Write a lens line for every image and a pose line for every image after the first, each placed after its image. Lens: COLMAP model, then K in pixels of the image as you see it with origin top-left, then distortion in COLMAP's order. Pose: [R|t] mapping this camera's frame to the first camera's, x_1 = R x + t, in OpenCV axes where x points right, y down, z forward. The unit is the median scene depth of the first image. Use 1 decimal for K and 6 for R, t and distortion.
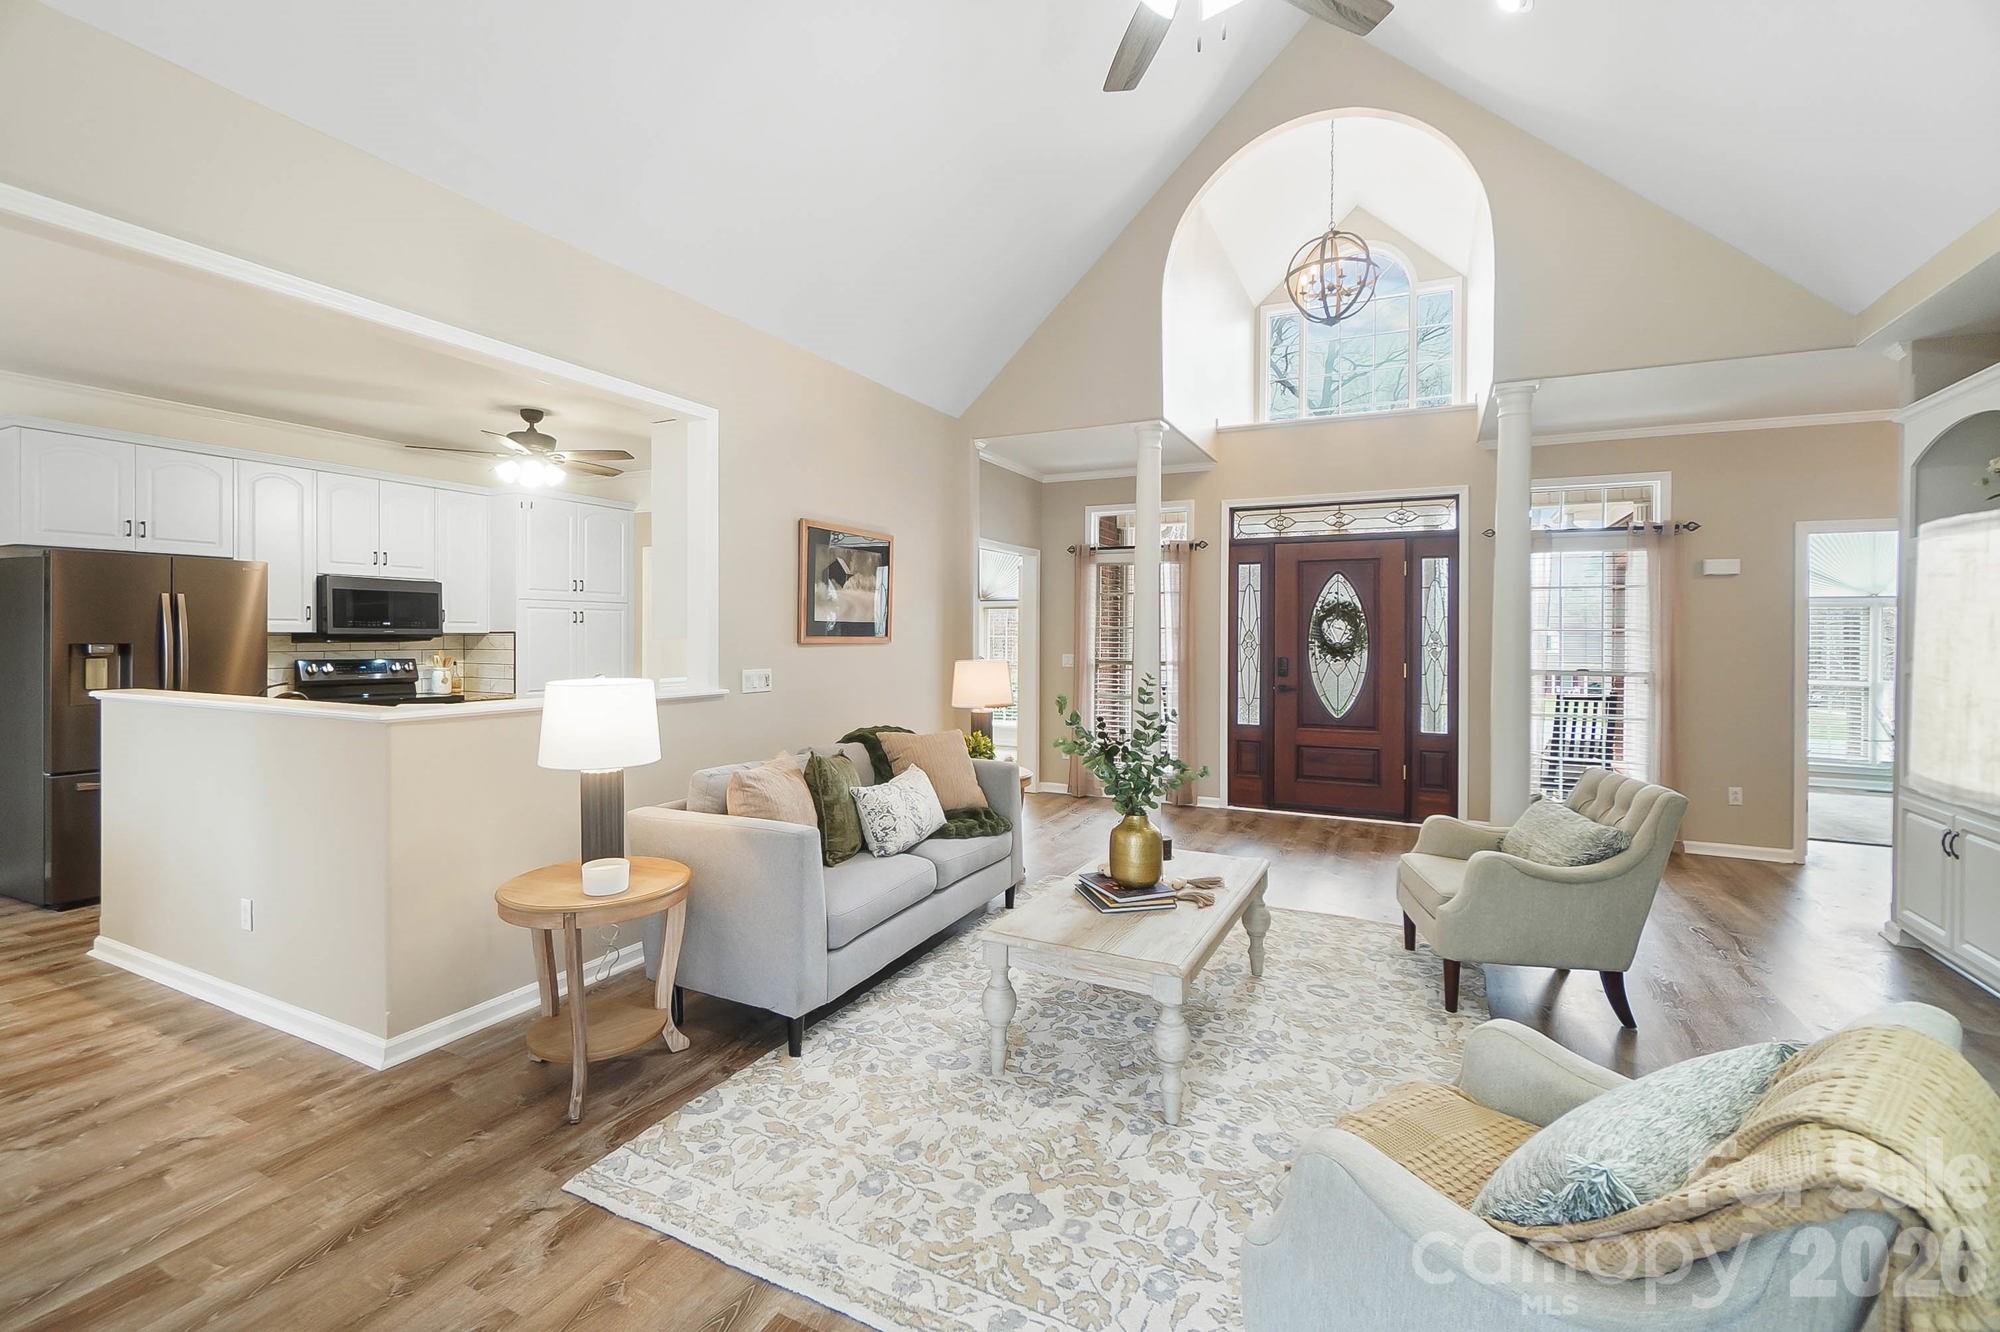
lens RADIAL K [[875.1, 0, 994.6], [0, 875.1, 638.0], [0, 0, 1]] dist [-0.003202, -0.000746]
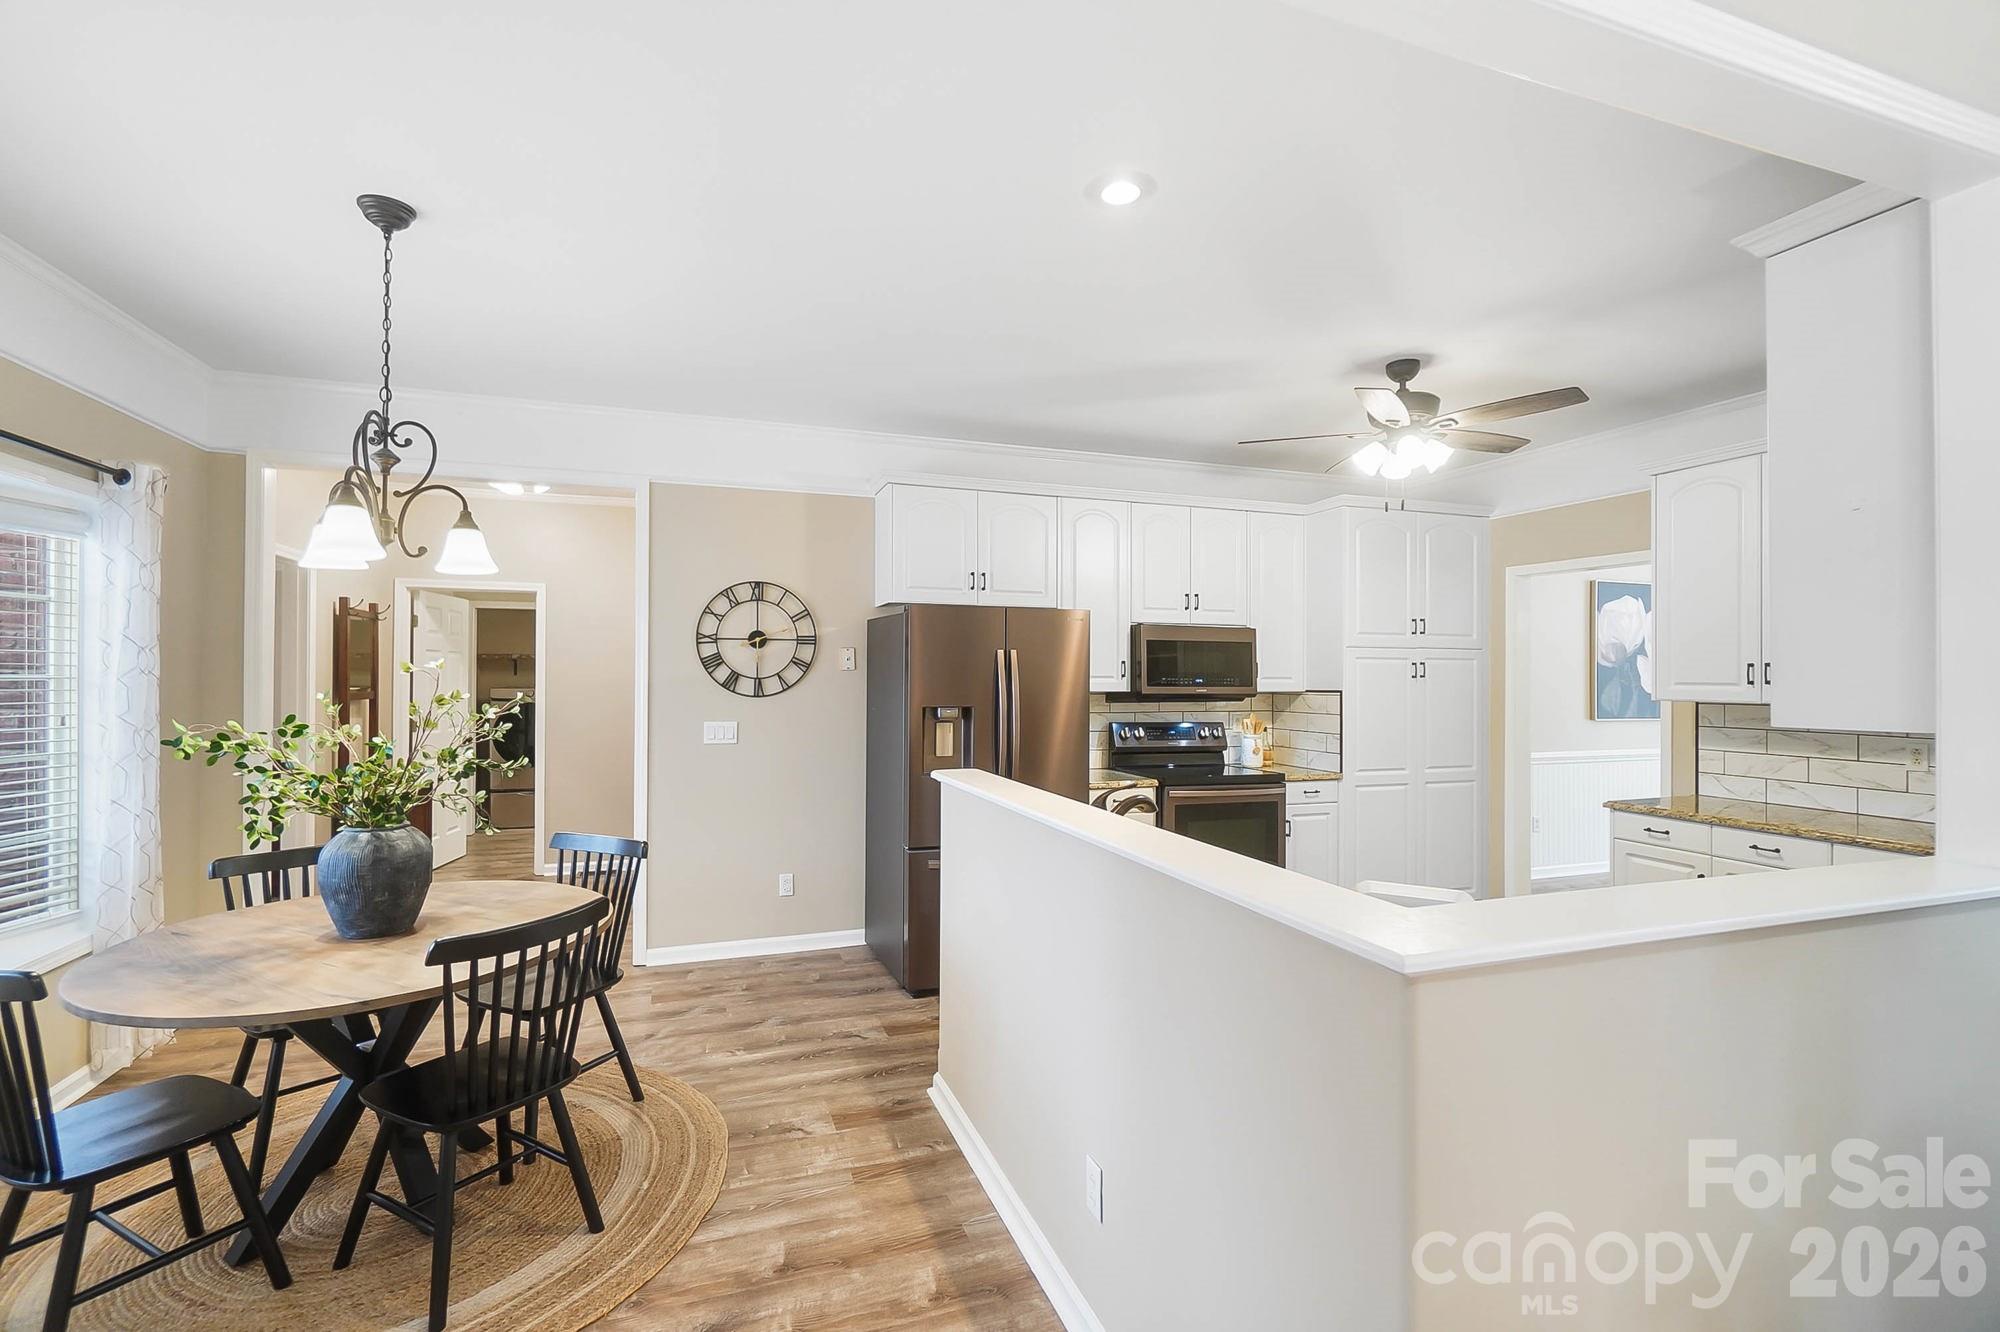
lens RADIAL K [[875.1, 0, 988.7], [0, 875.1, 678.8], [0, 0, 1]] dist [-0.003202, -0.000746]
pose [[0.712897, 0.000171, -0.701269, -0.278628], [-0.005187, 0.999974, -0.005029, -0.013906], [0.701249, 0.007222, 0.712879, 0.296640]]
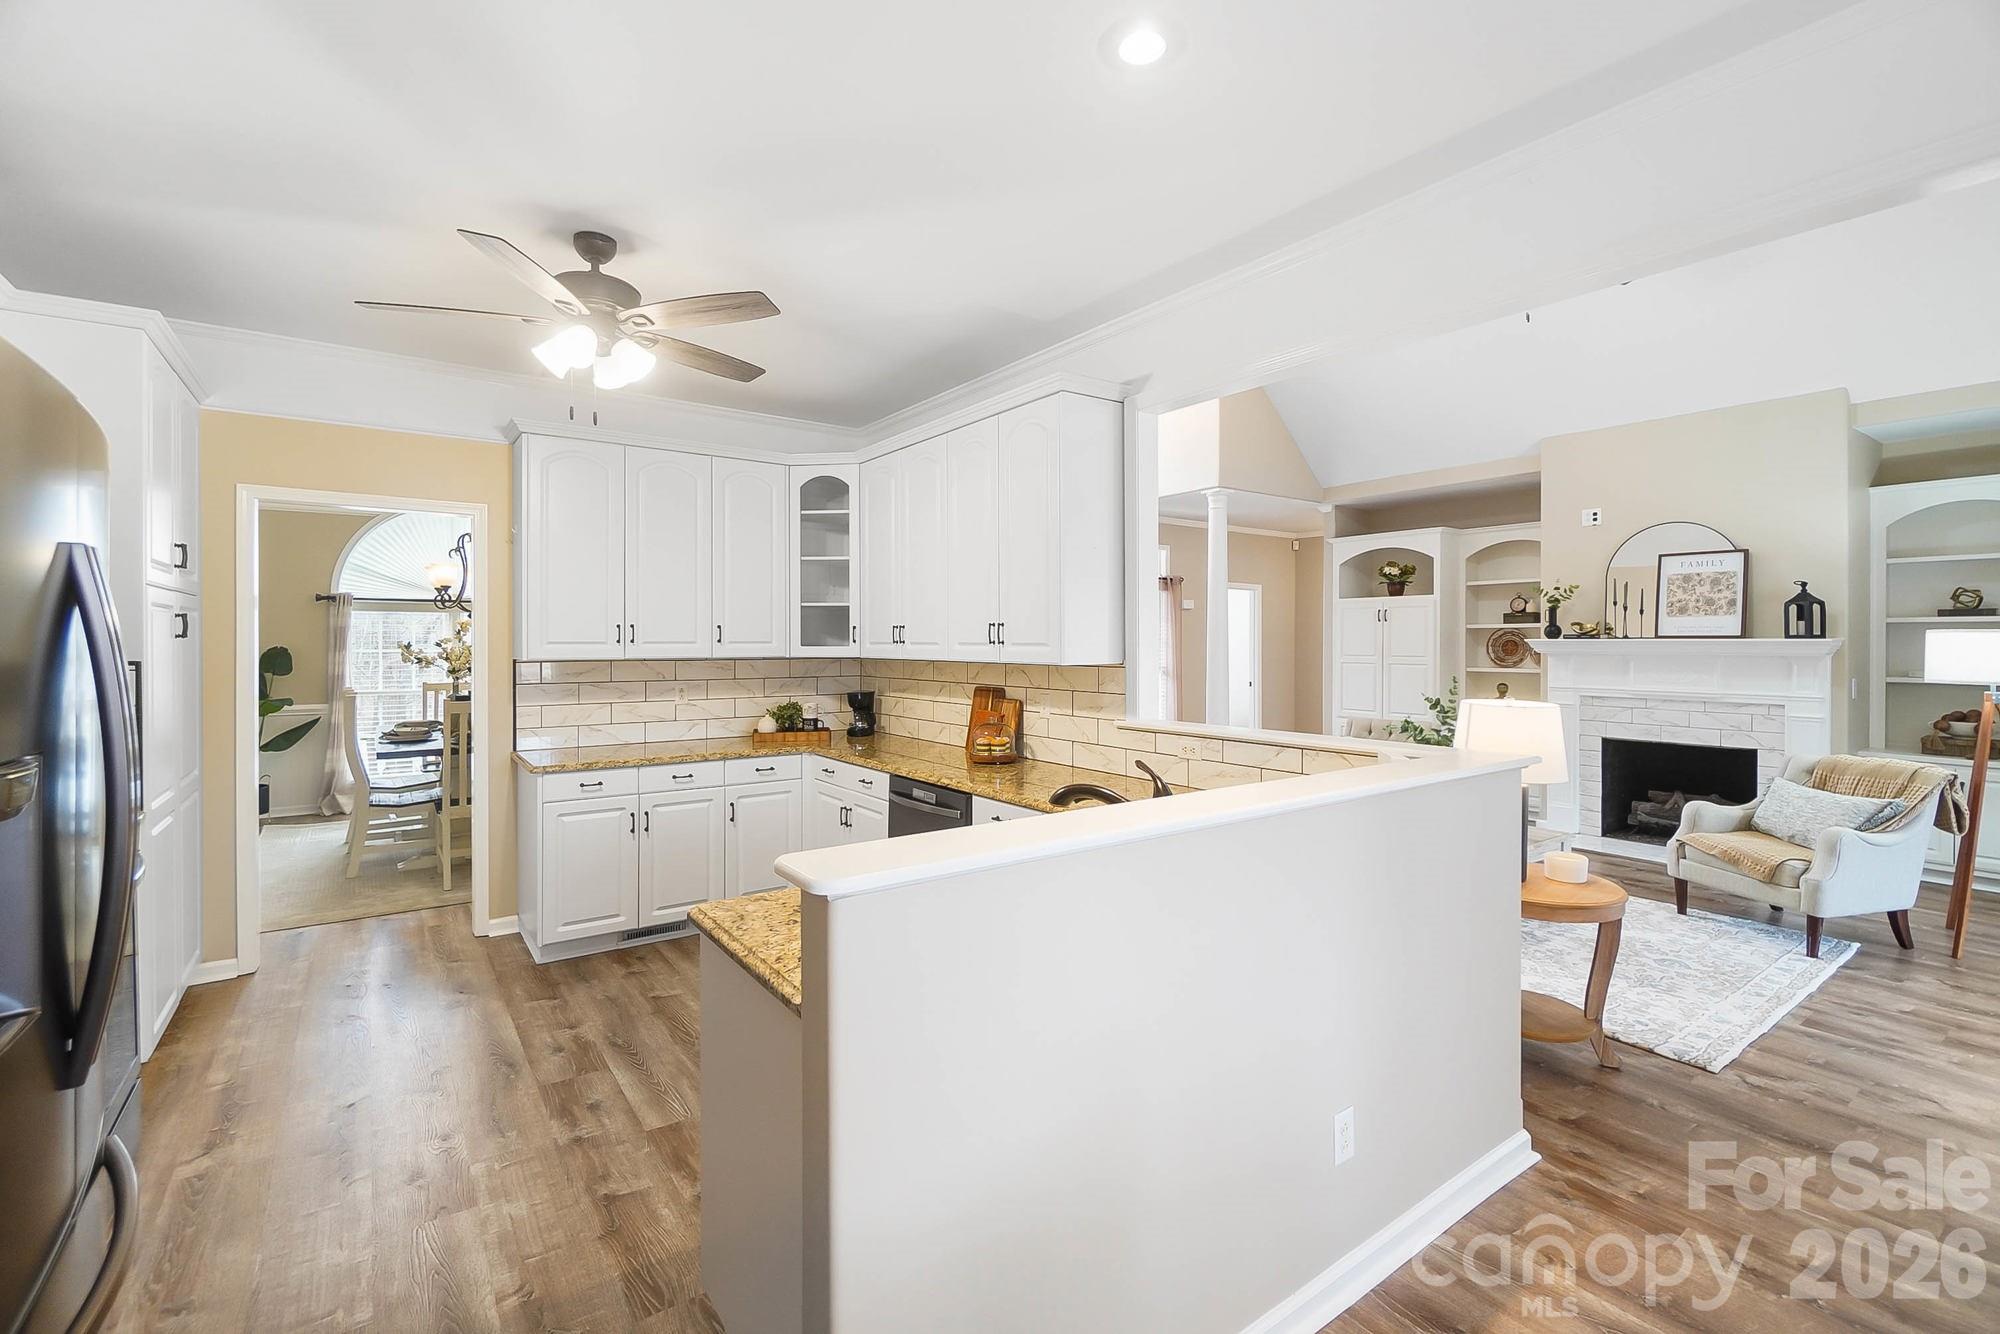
lens RADIAL K [[875.1, 0, 988.9], [0, 875.1, 638.7], [0, 0, 1]] dist [-0.003202, -0.000746]
pose [[0.466847, -0.002912, 0.884333, -0.847981], [0.009192, 0.999957, -0.001560, -0.015213], [-0.884291, 0.008857, 0.466853, 0.525188]]
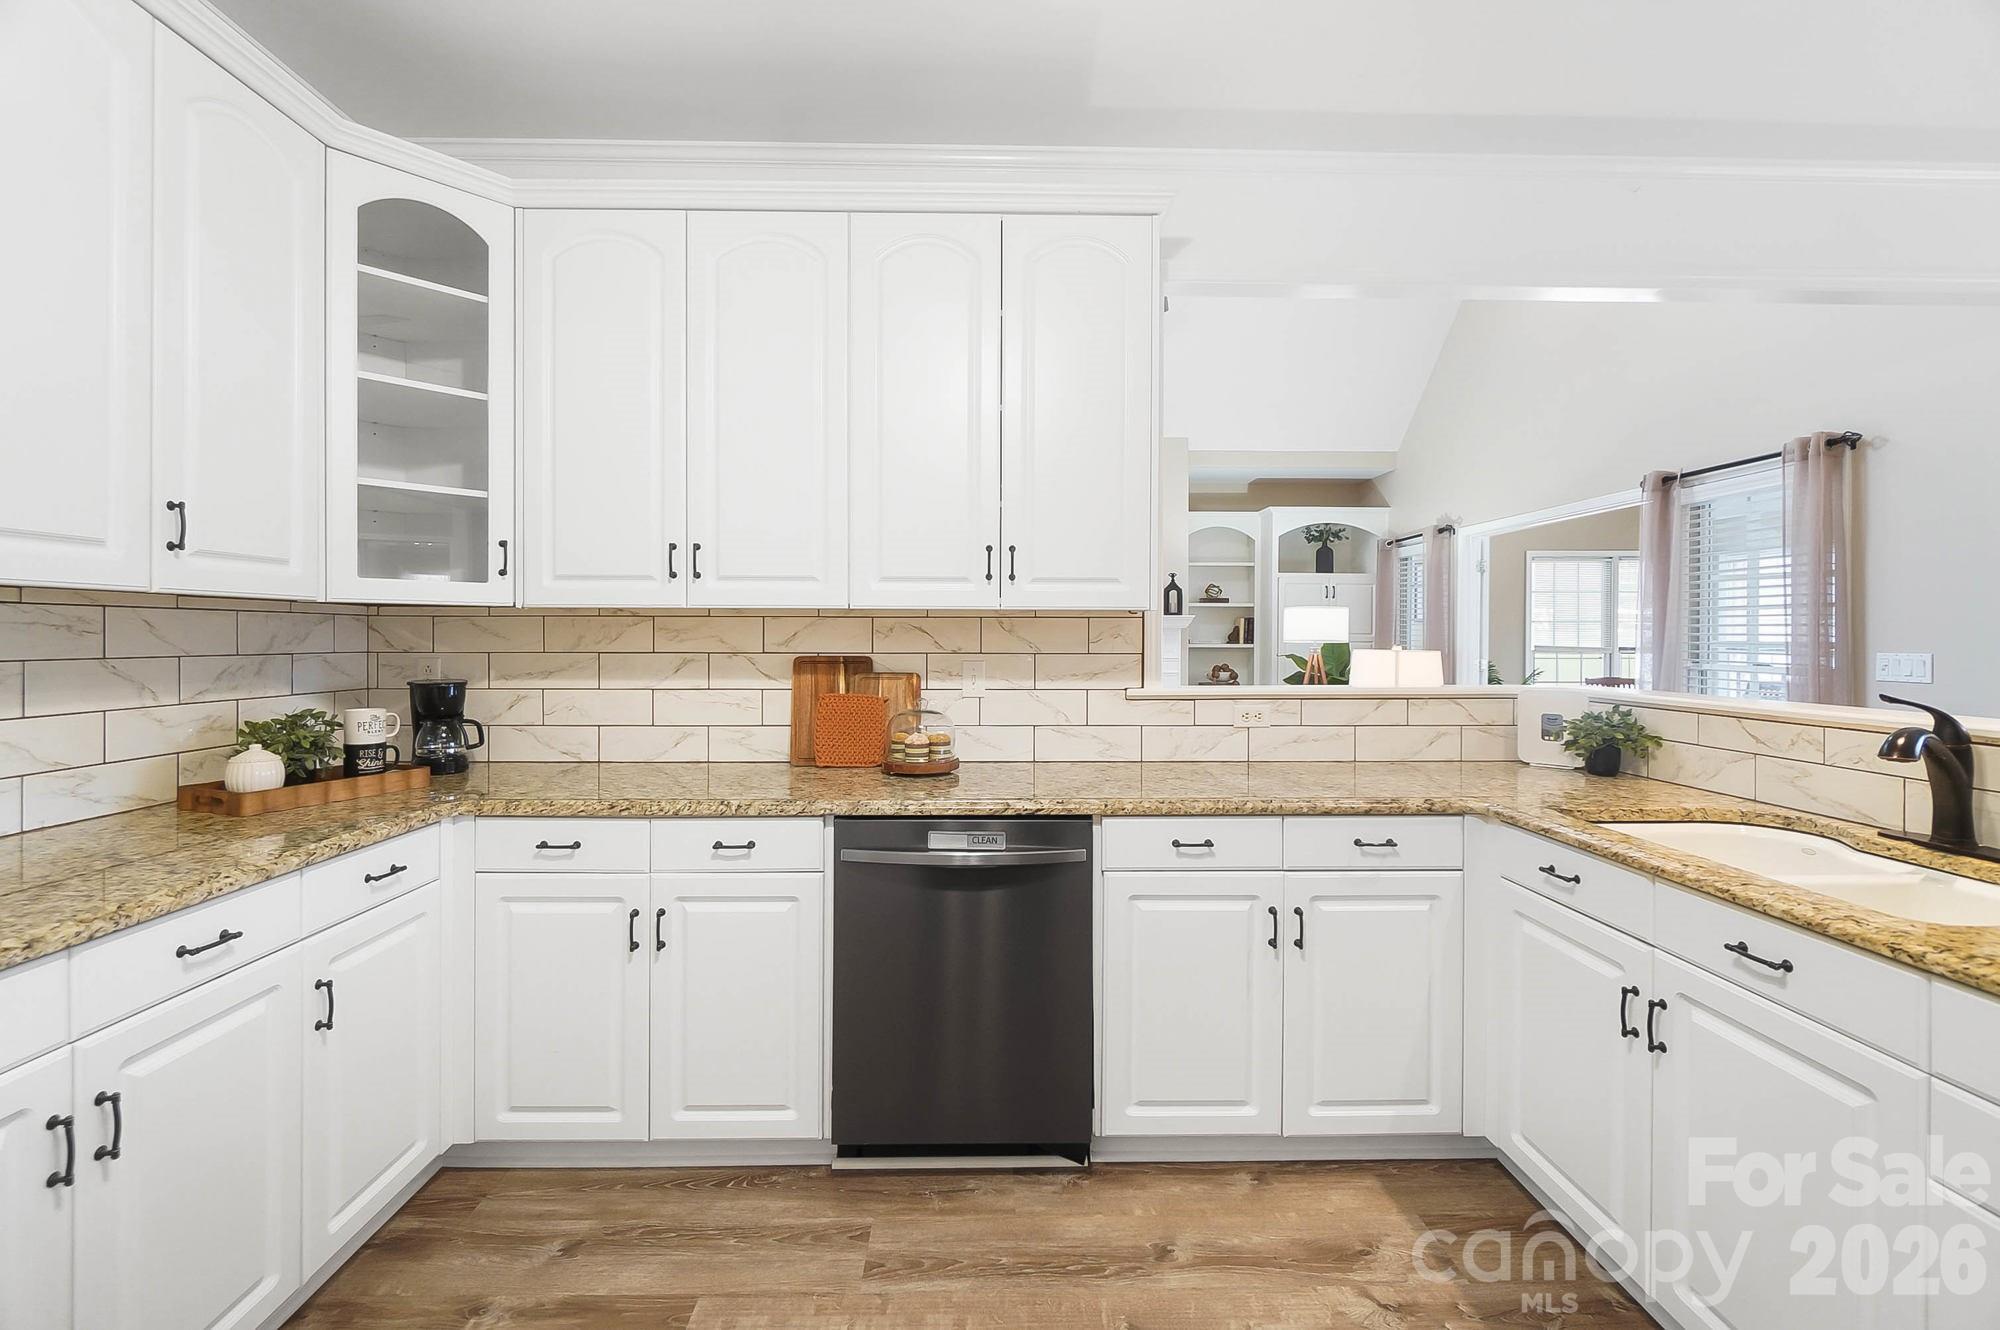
lens RADIAL K [[875.1, 0, 983.9], [0, 875.1, 635.6], [0, 0, 1]] dist [-0.003202, -0.000746]
pose [[-0.456972, -0.004922, 0.889467, -0.627053], [0.001761, 0.999978, 0.006439, 0.011808], [-0.889479, 0.004509, -0.456953, 1.020202]]
